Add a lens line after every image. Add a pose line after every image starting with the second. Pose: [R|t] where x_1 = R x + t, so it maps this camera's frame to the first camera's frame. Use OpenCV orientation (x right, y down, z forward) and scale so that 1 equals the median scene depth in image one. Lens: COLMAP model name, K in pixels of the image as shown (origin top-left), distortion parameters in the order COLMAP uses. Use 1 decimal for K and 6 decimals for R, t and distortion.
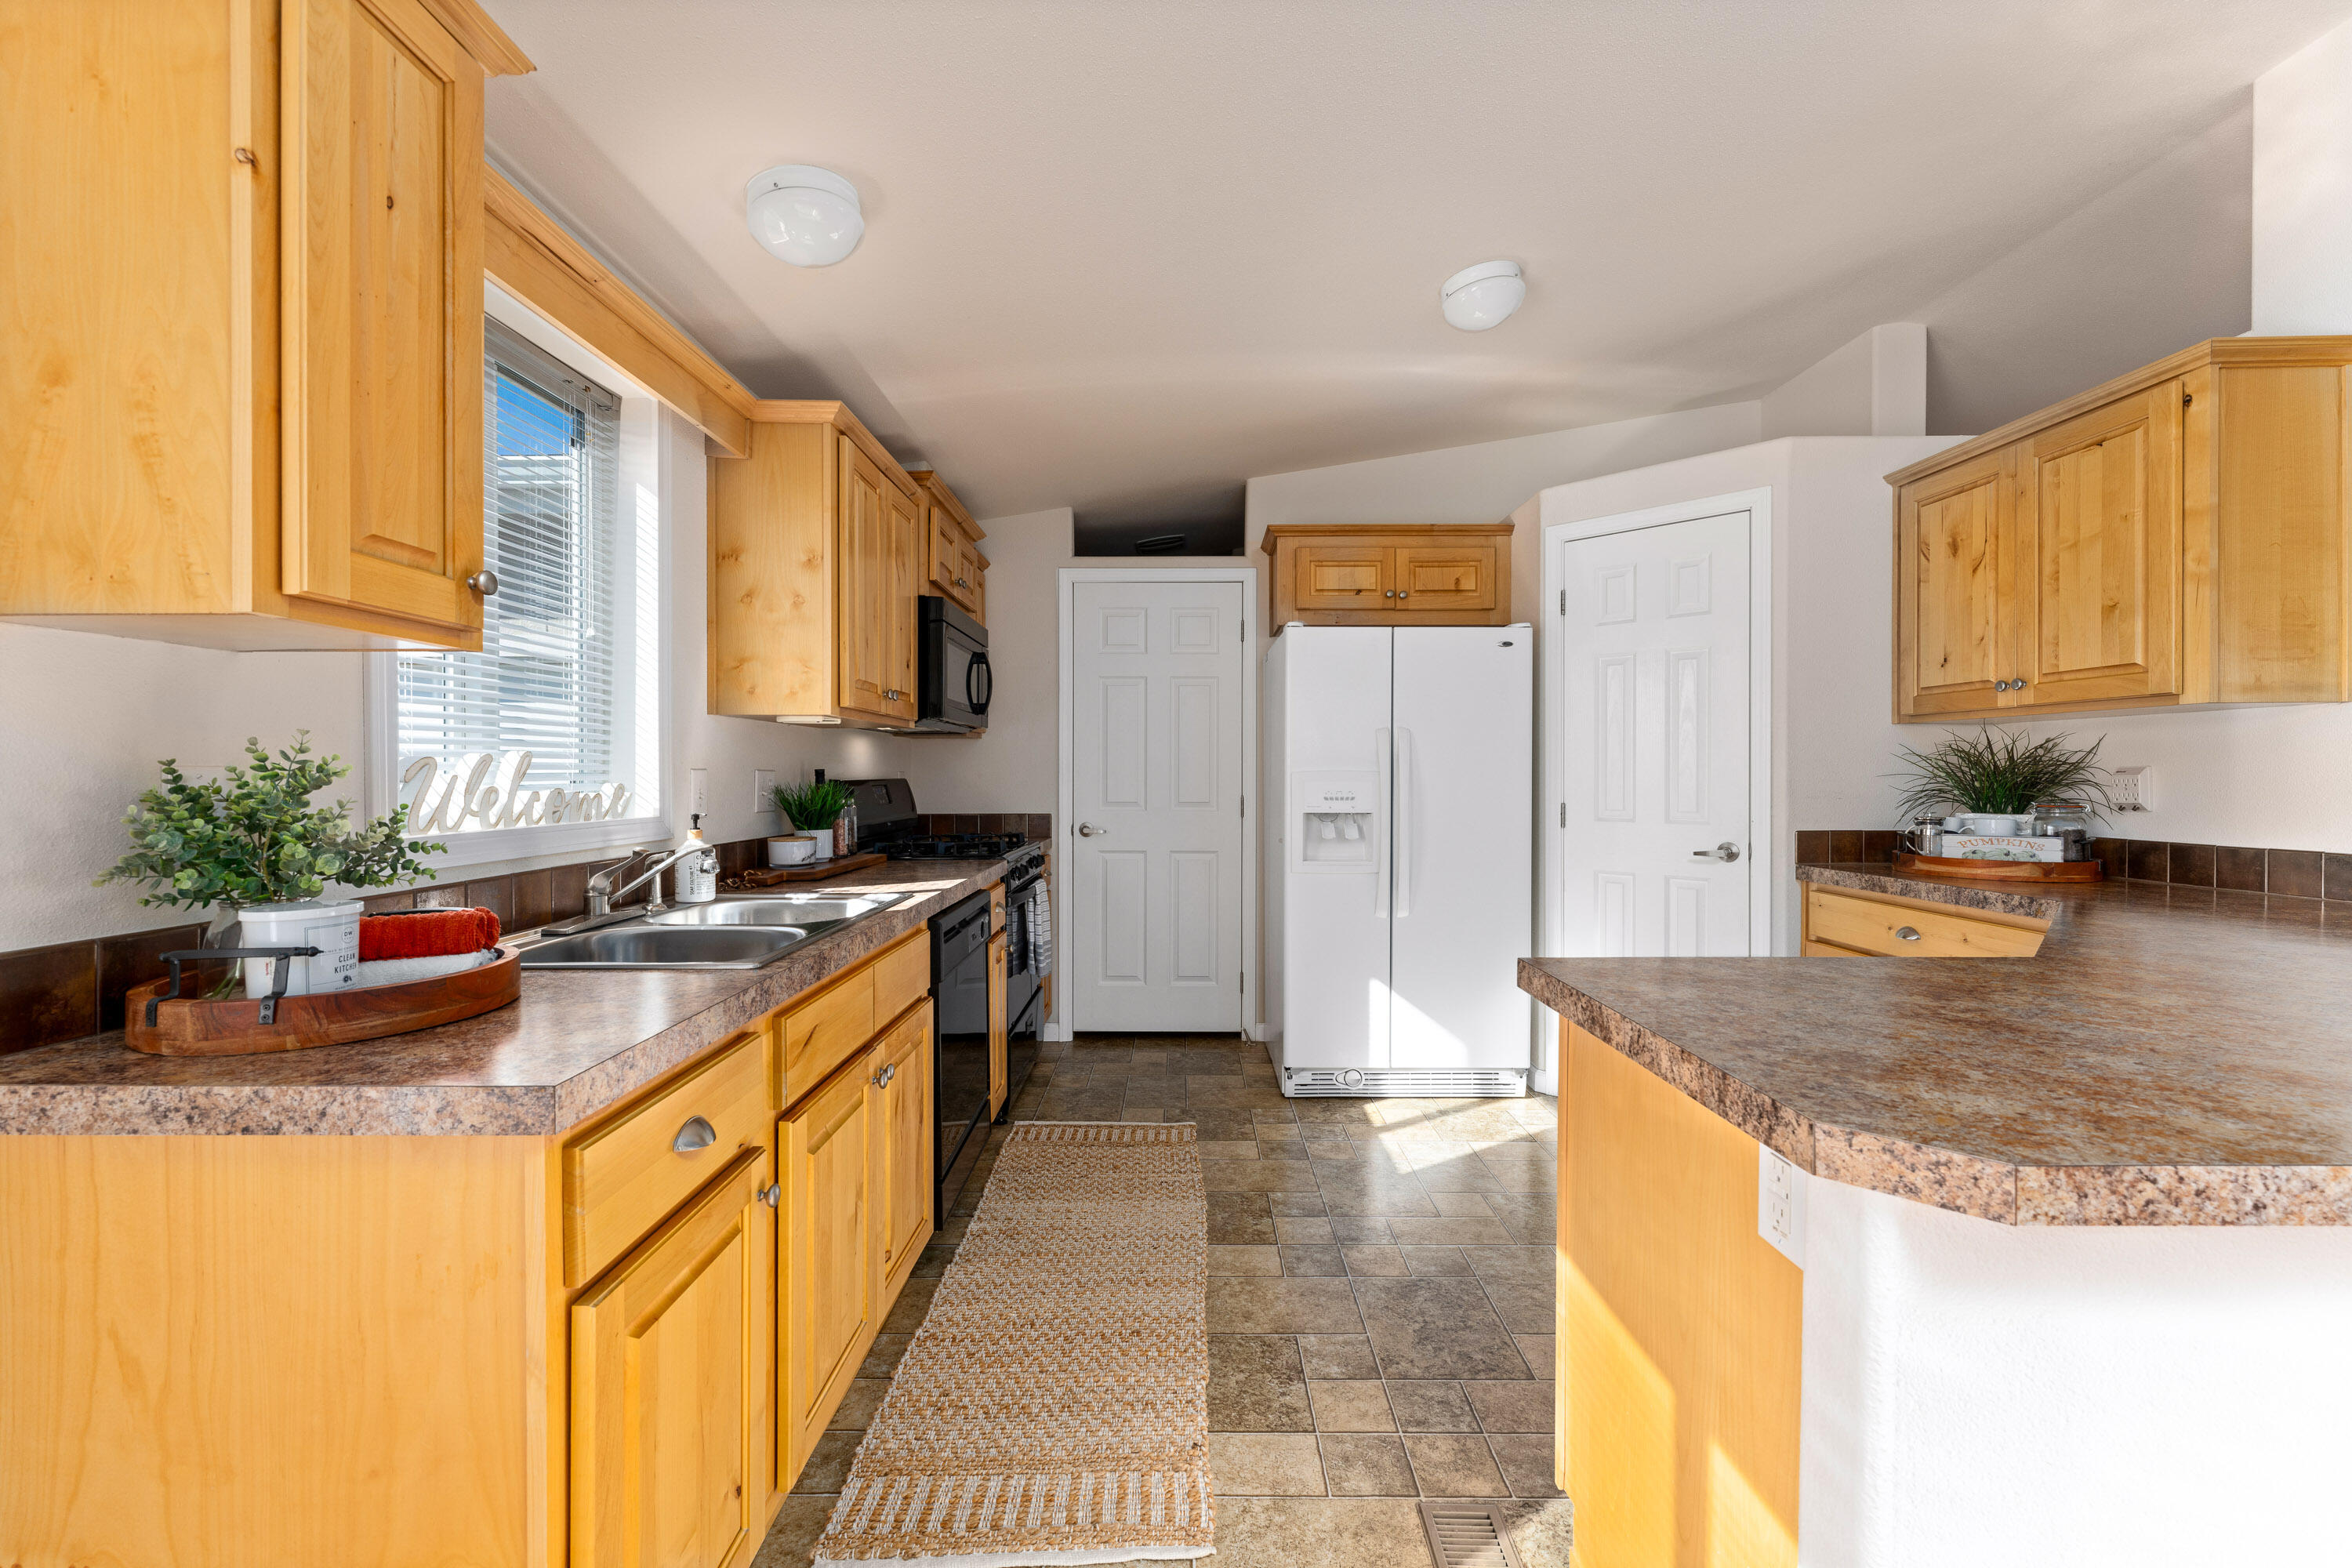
lens RADIAL K [[936.5, 0, 1174.9], [0, 936.5, 781.1], [0, 0, 1]] dist [0.001224, 0.000232]
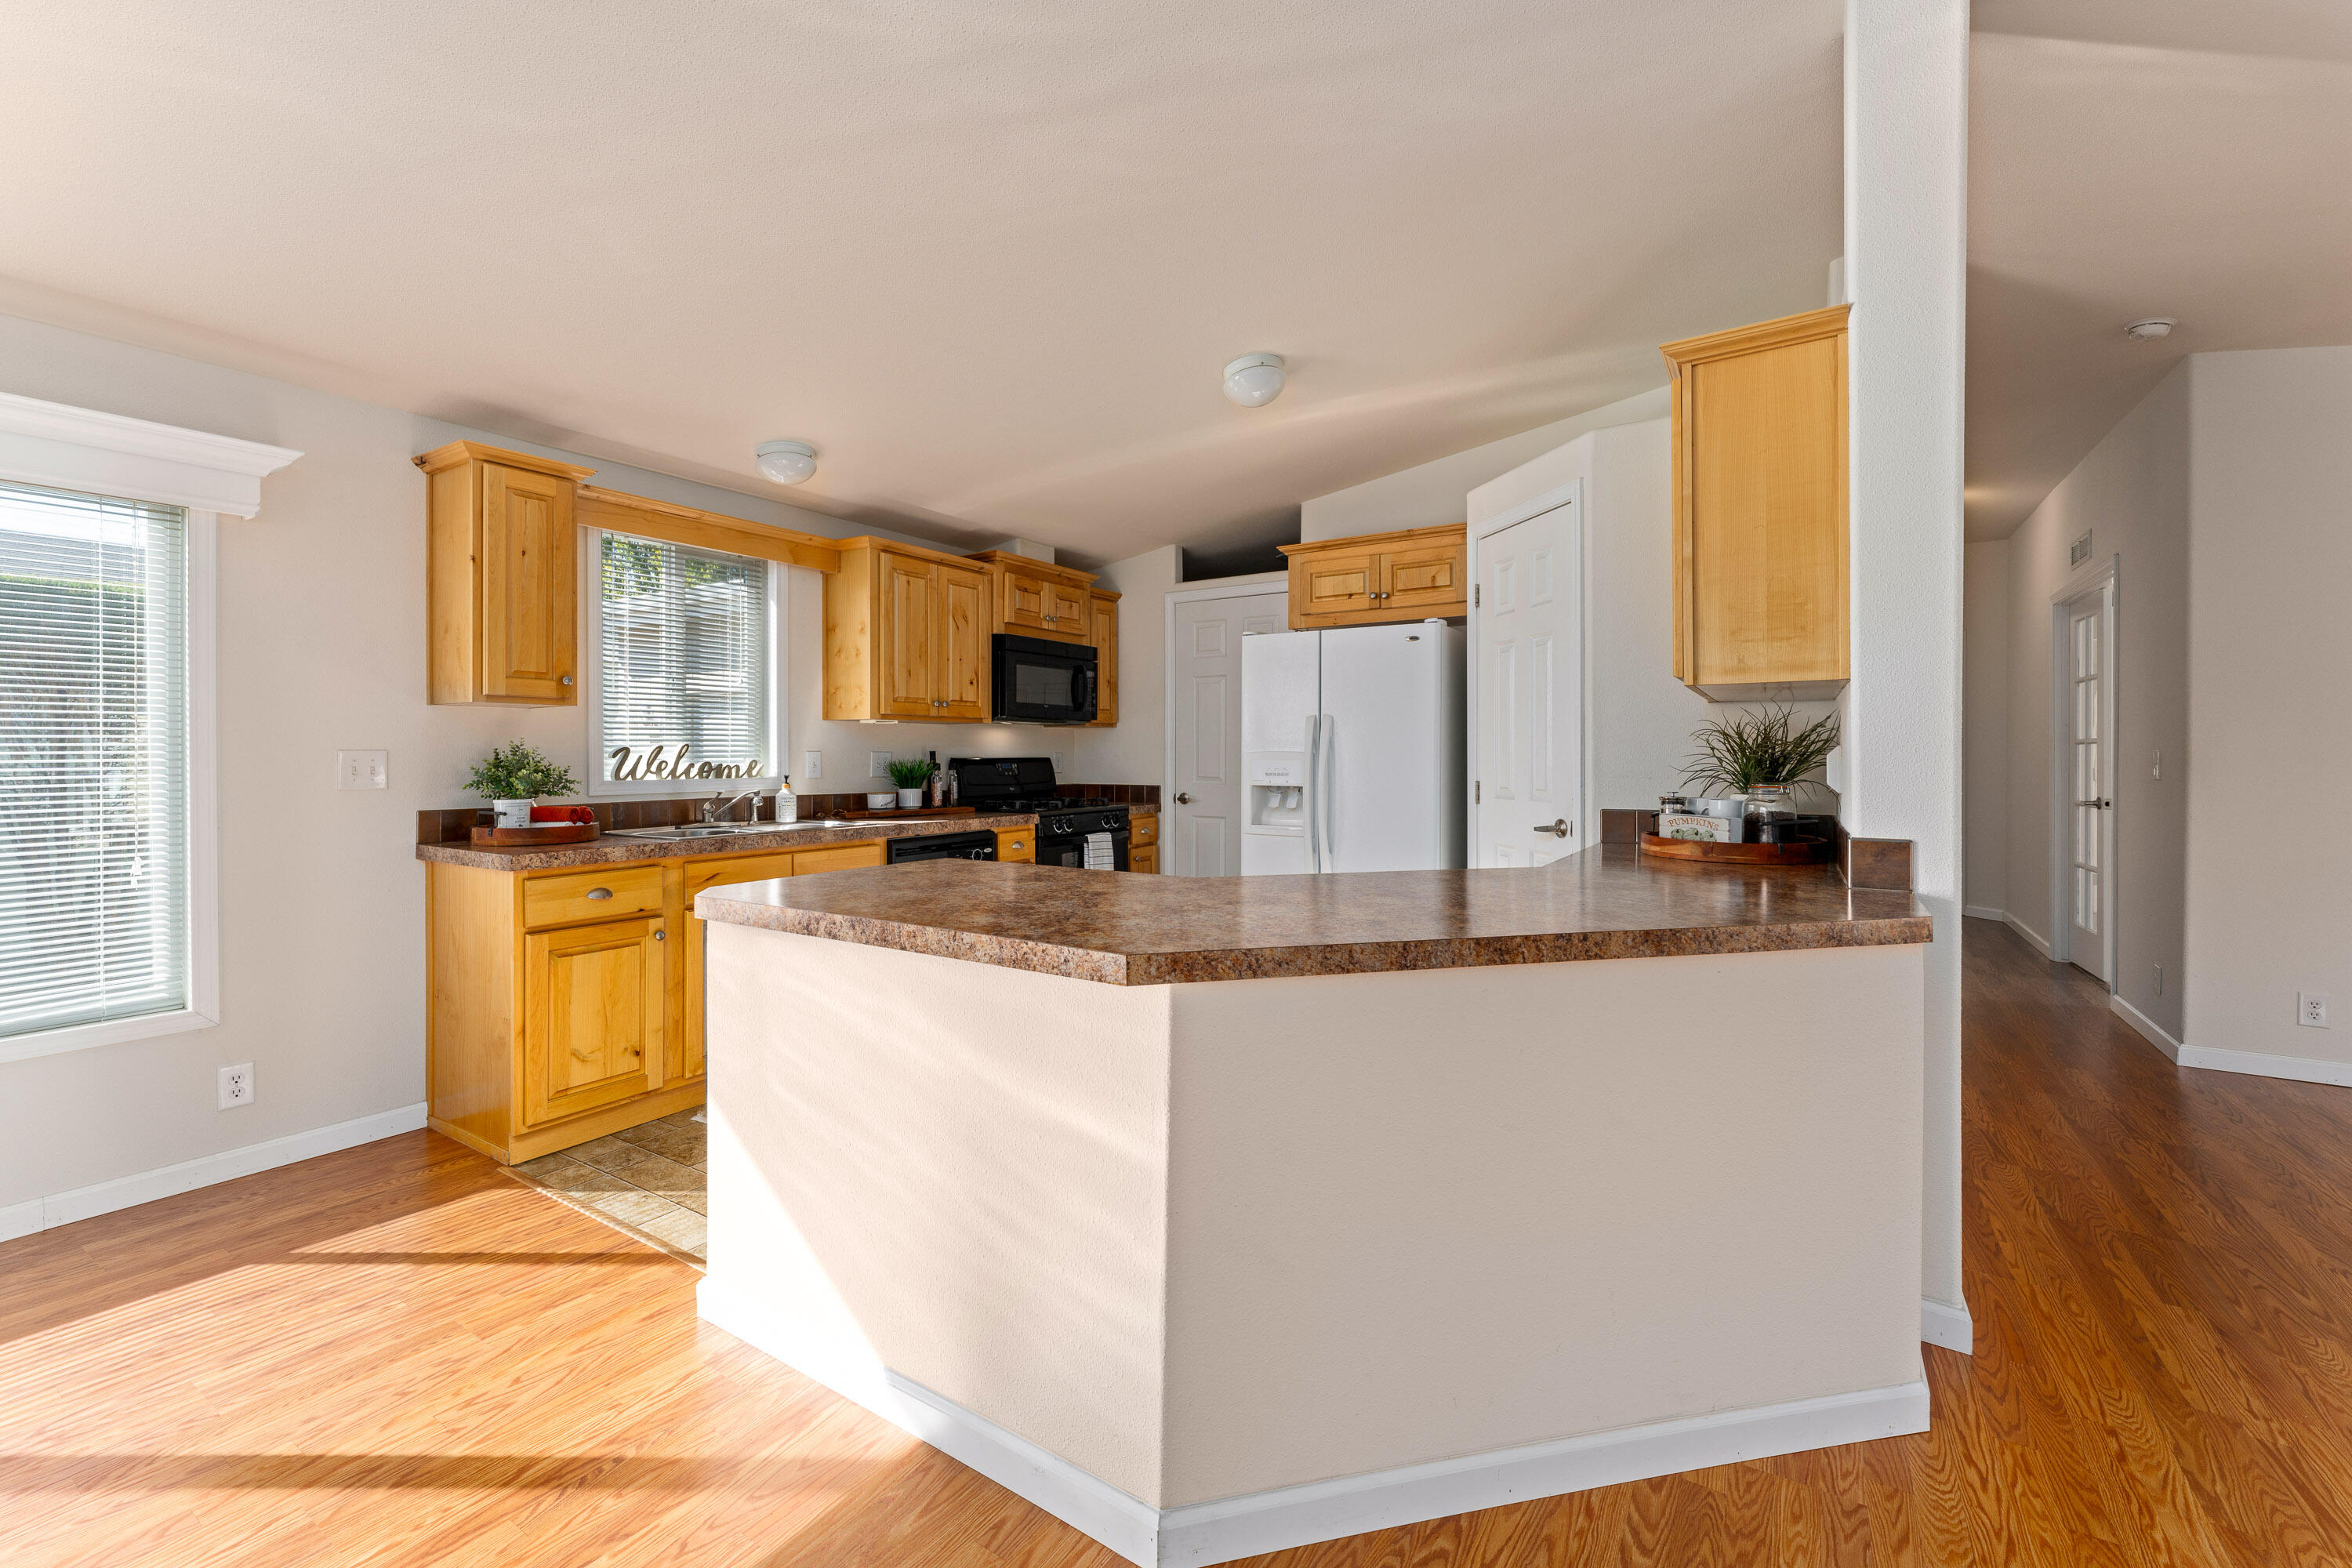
lens RADIAL K [[967.2, 0, 1176.7], [0, 967.2, 768.2], [0, 0, 1]] dist [-0.000198, 0.000023]
pose [[0.849337, 0.006589, -0.527809, 0.829746], [-0.003934, 0.999973, 0.006152, 0.003222], [0.527836, -0.003149, 0.849341, -0.153810]]
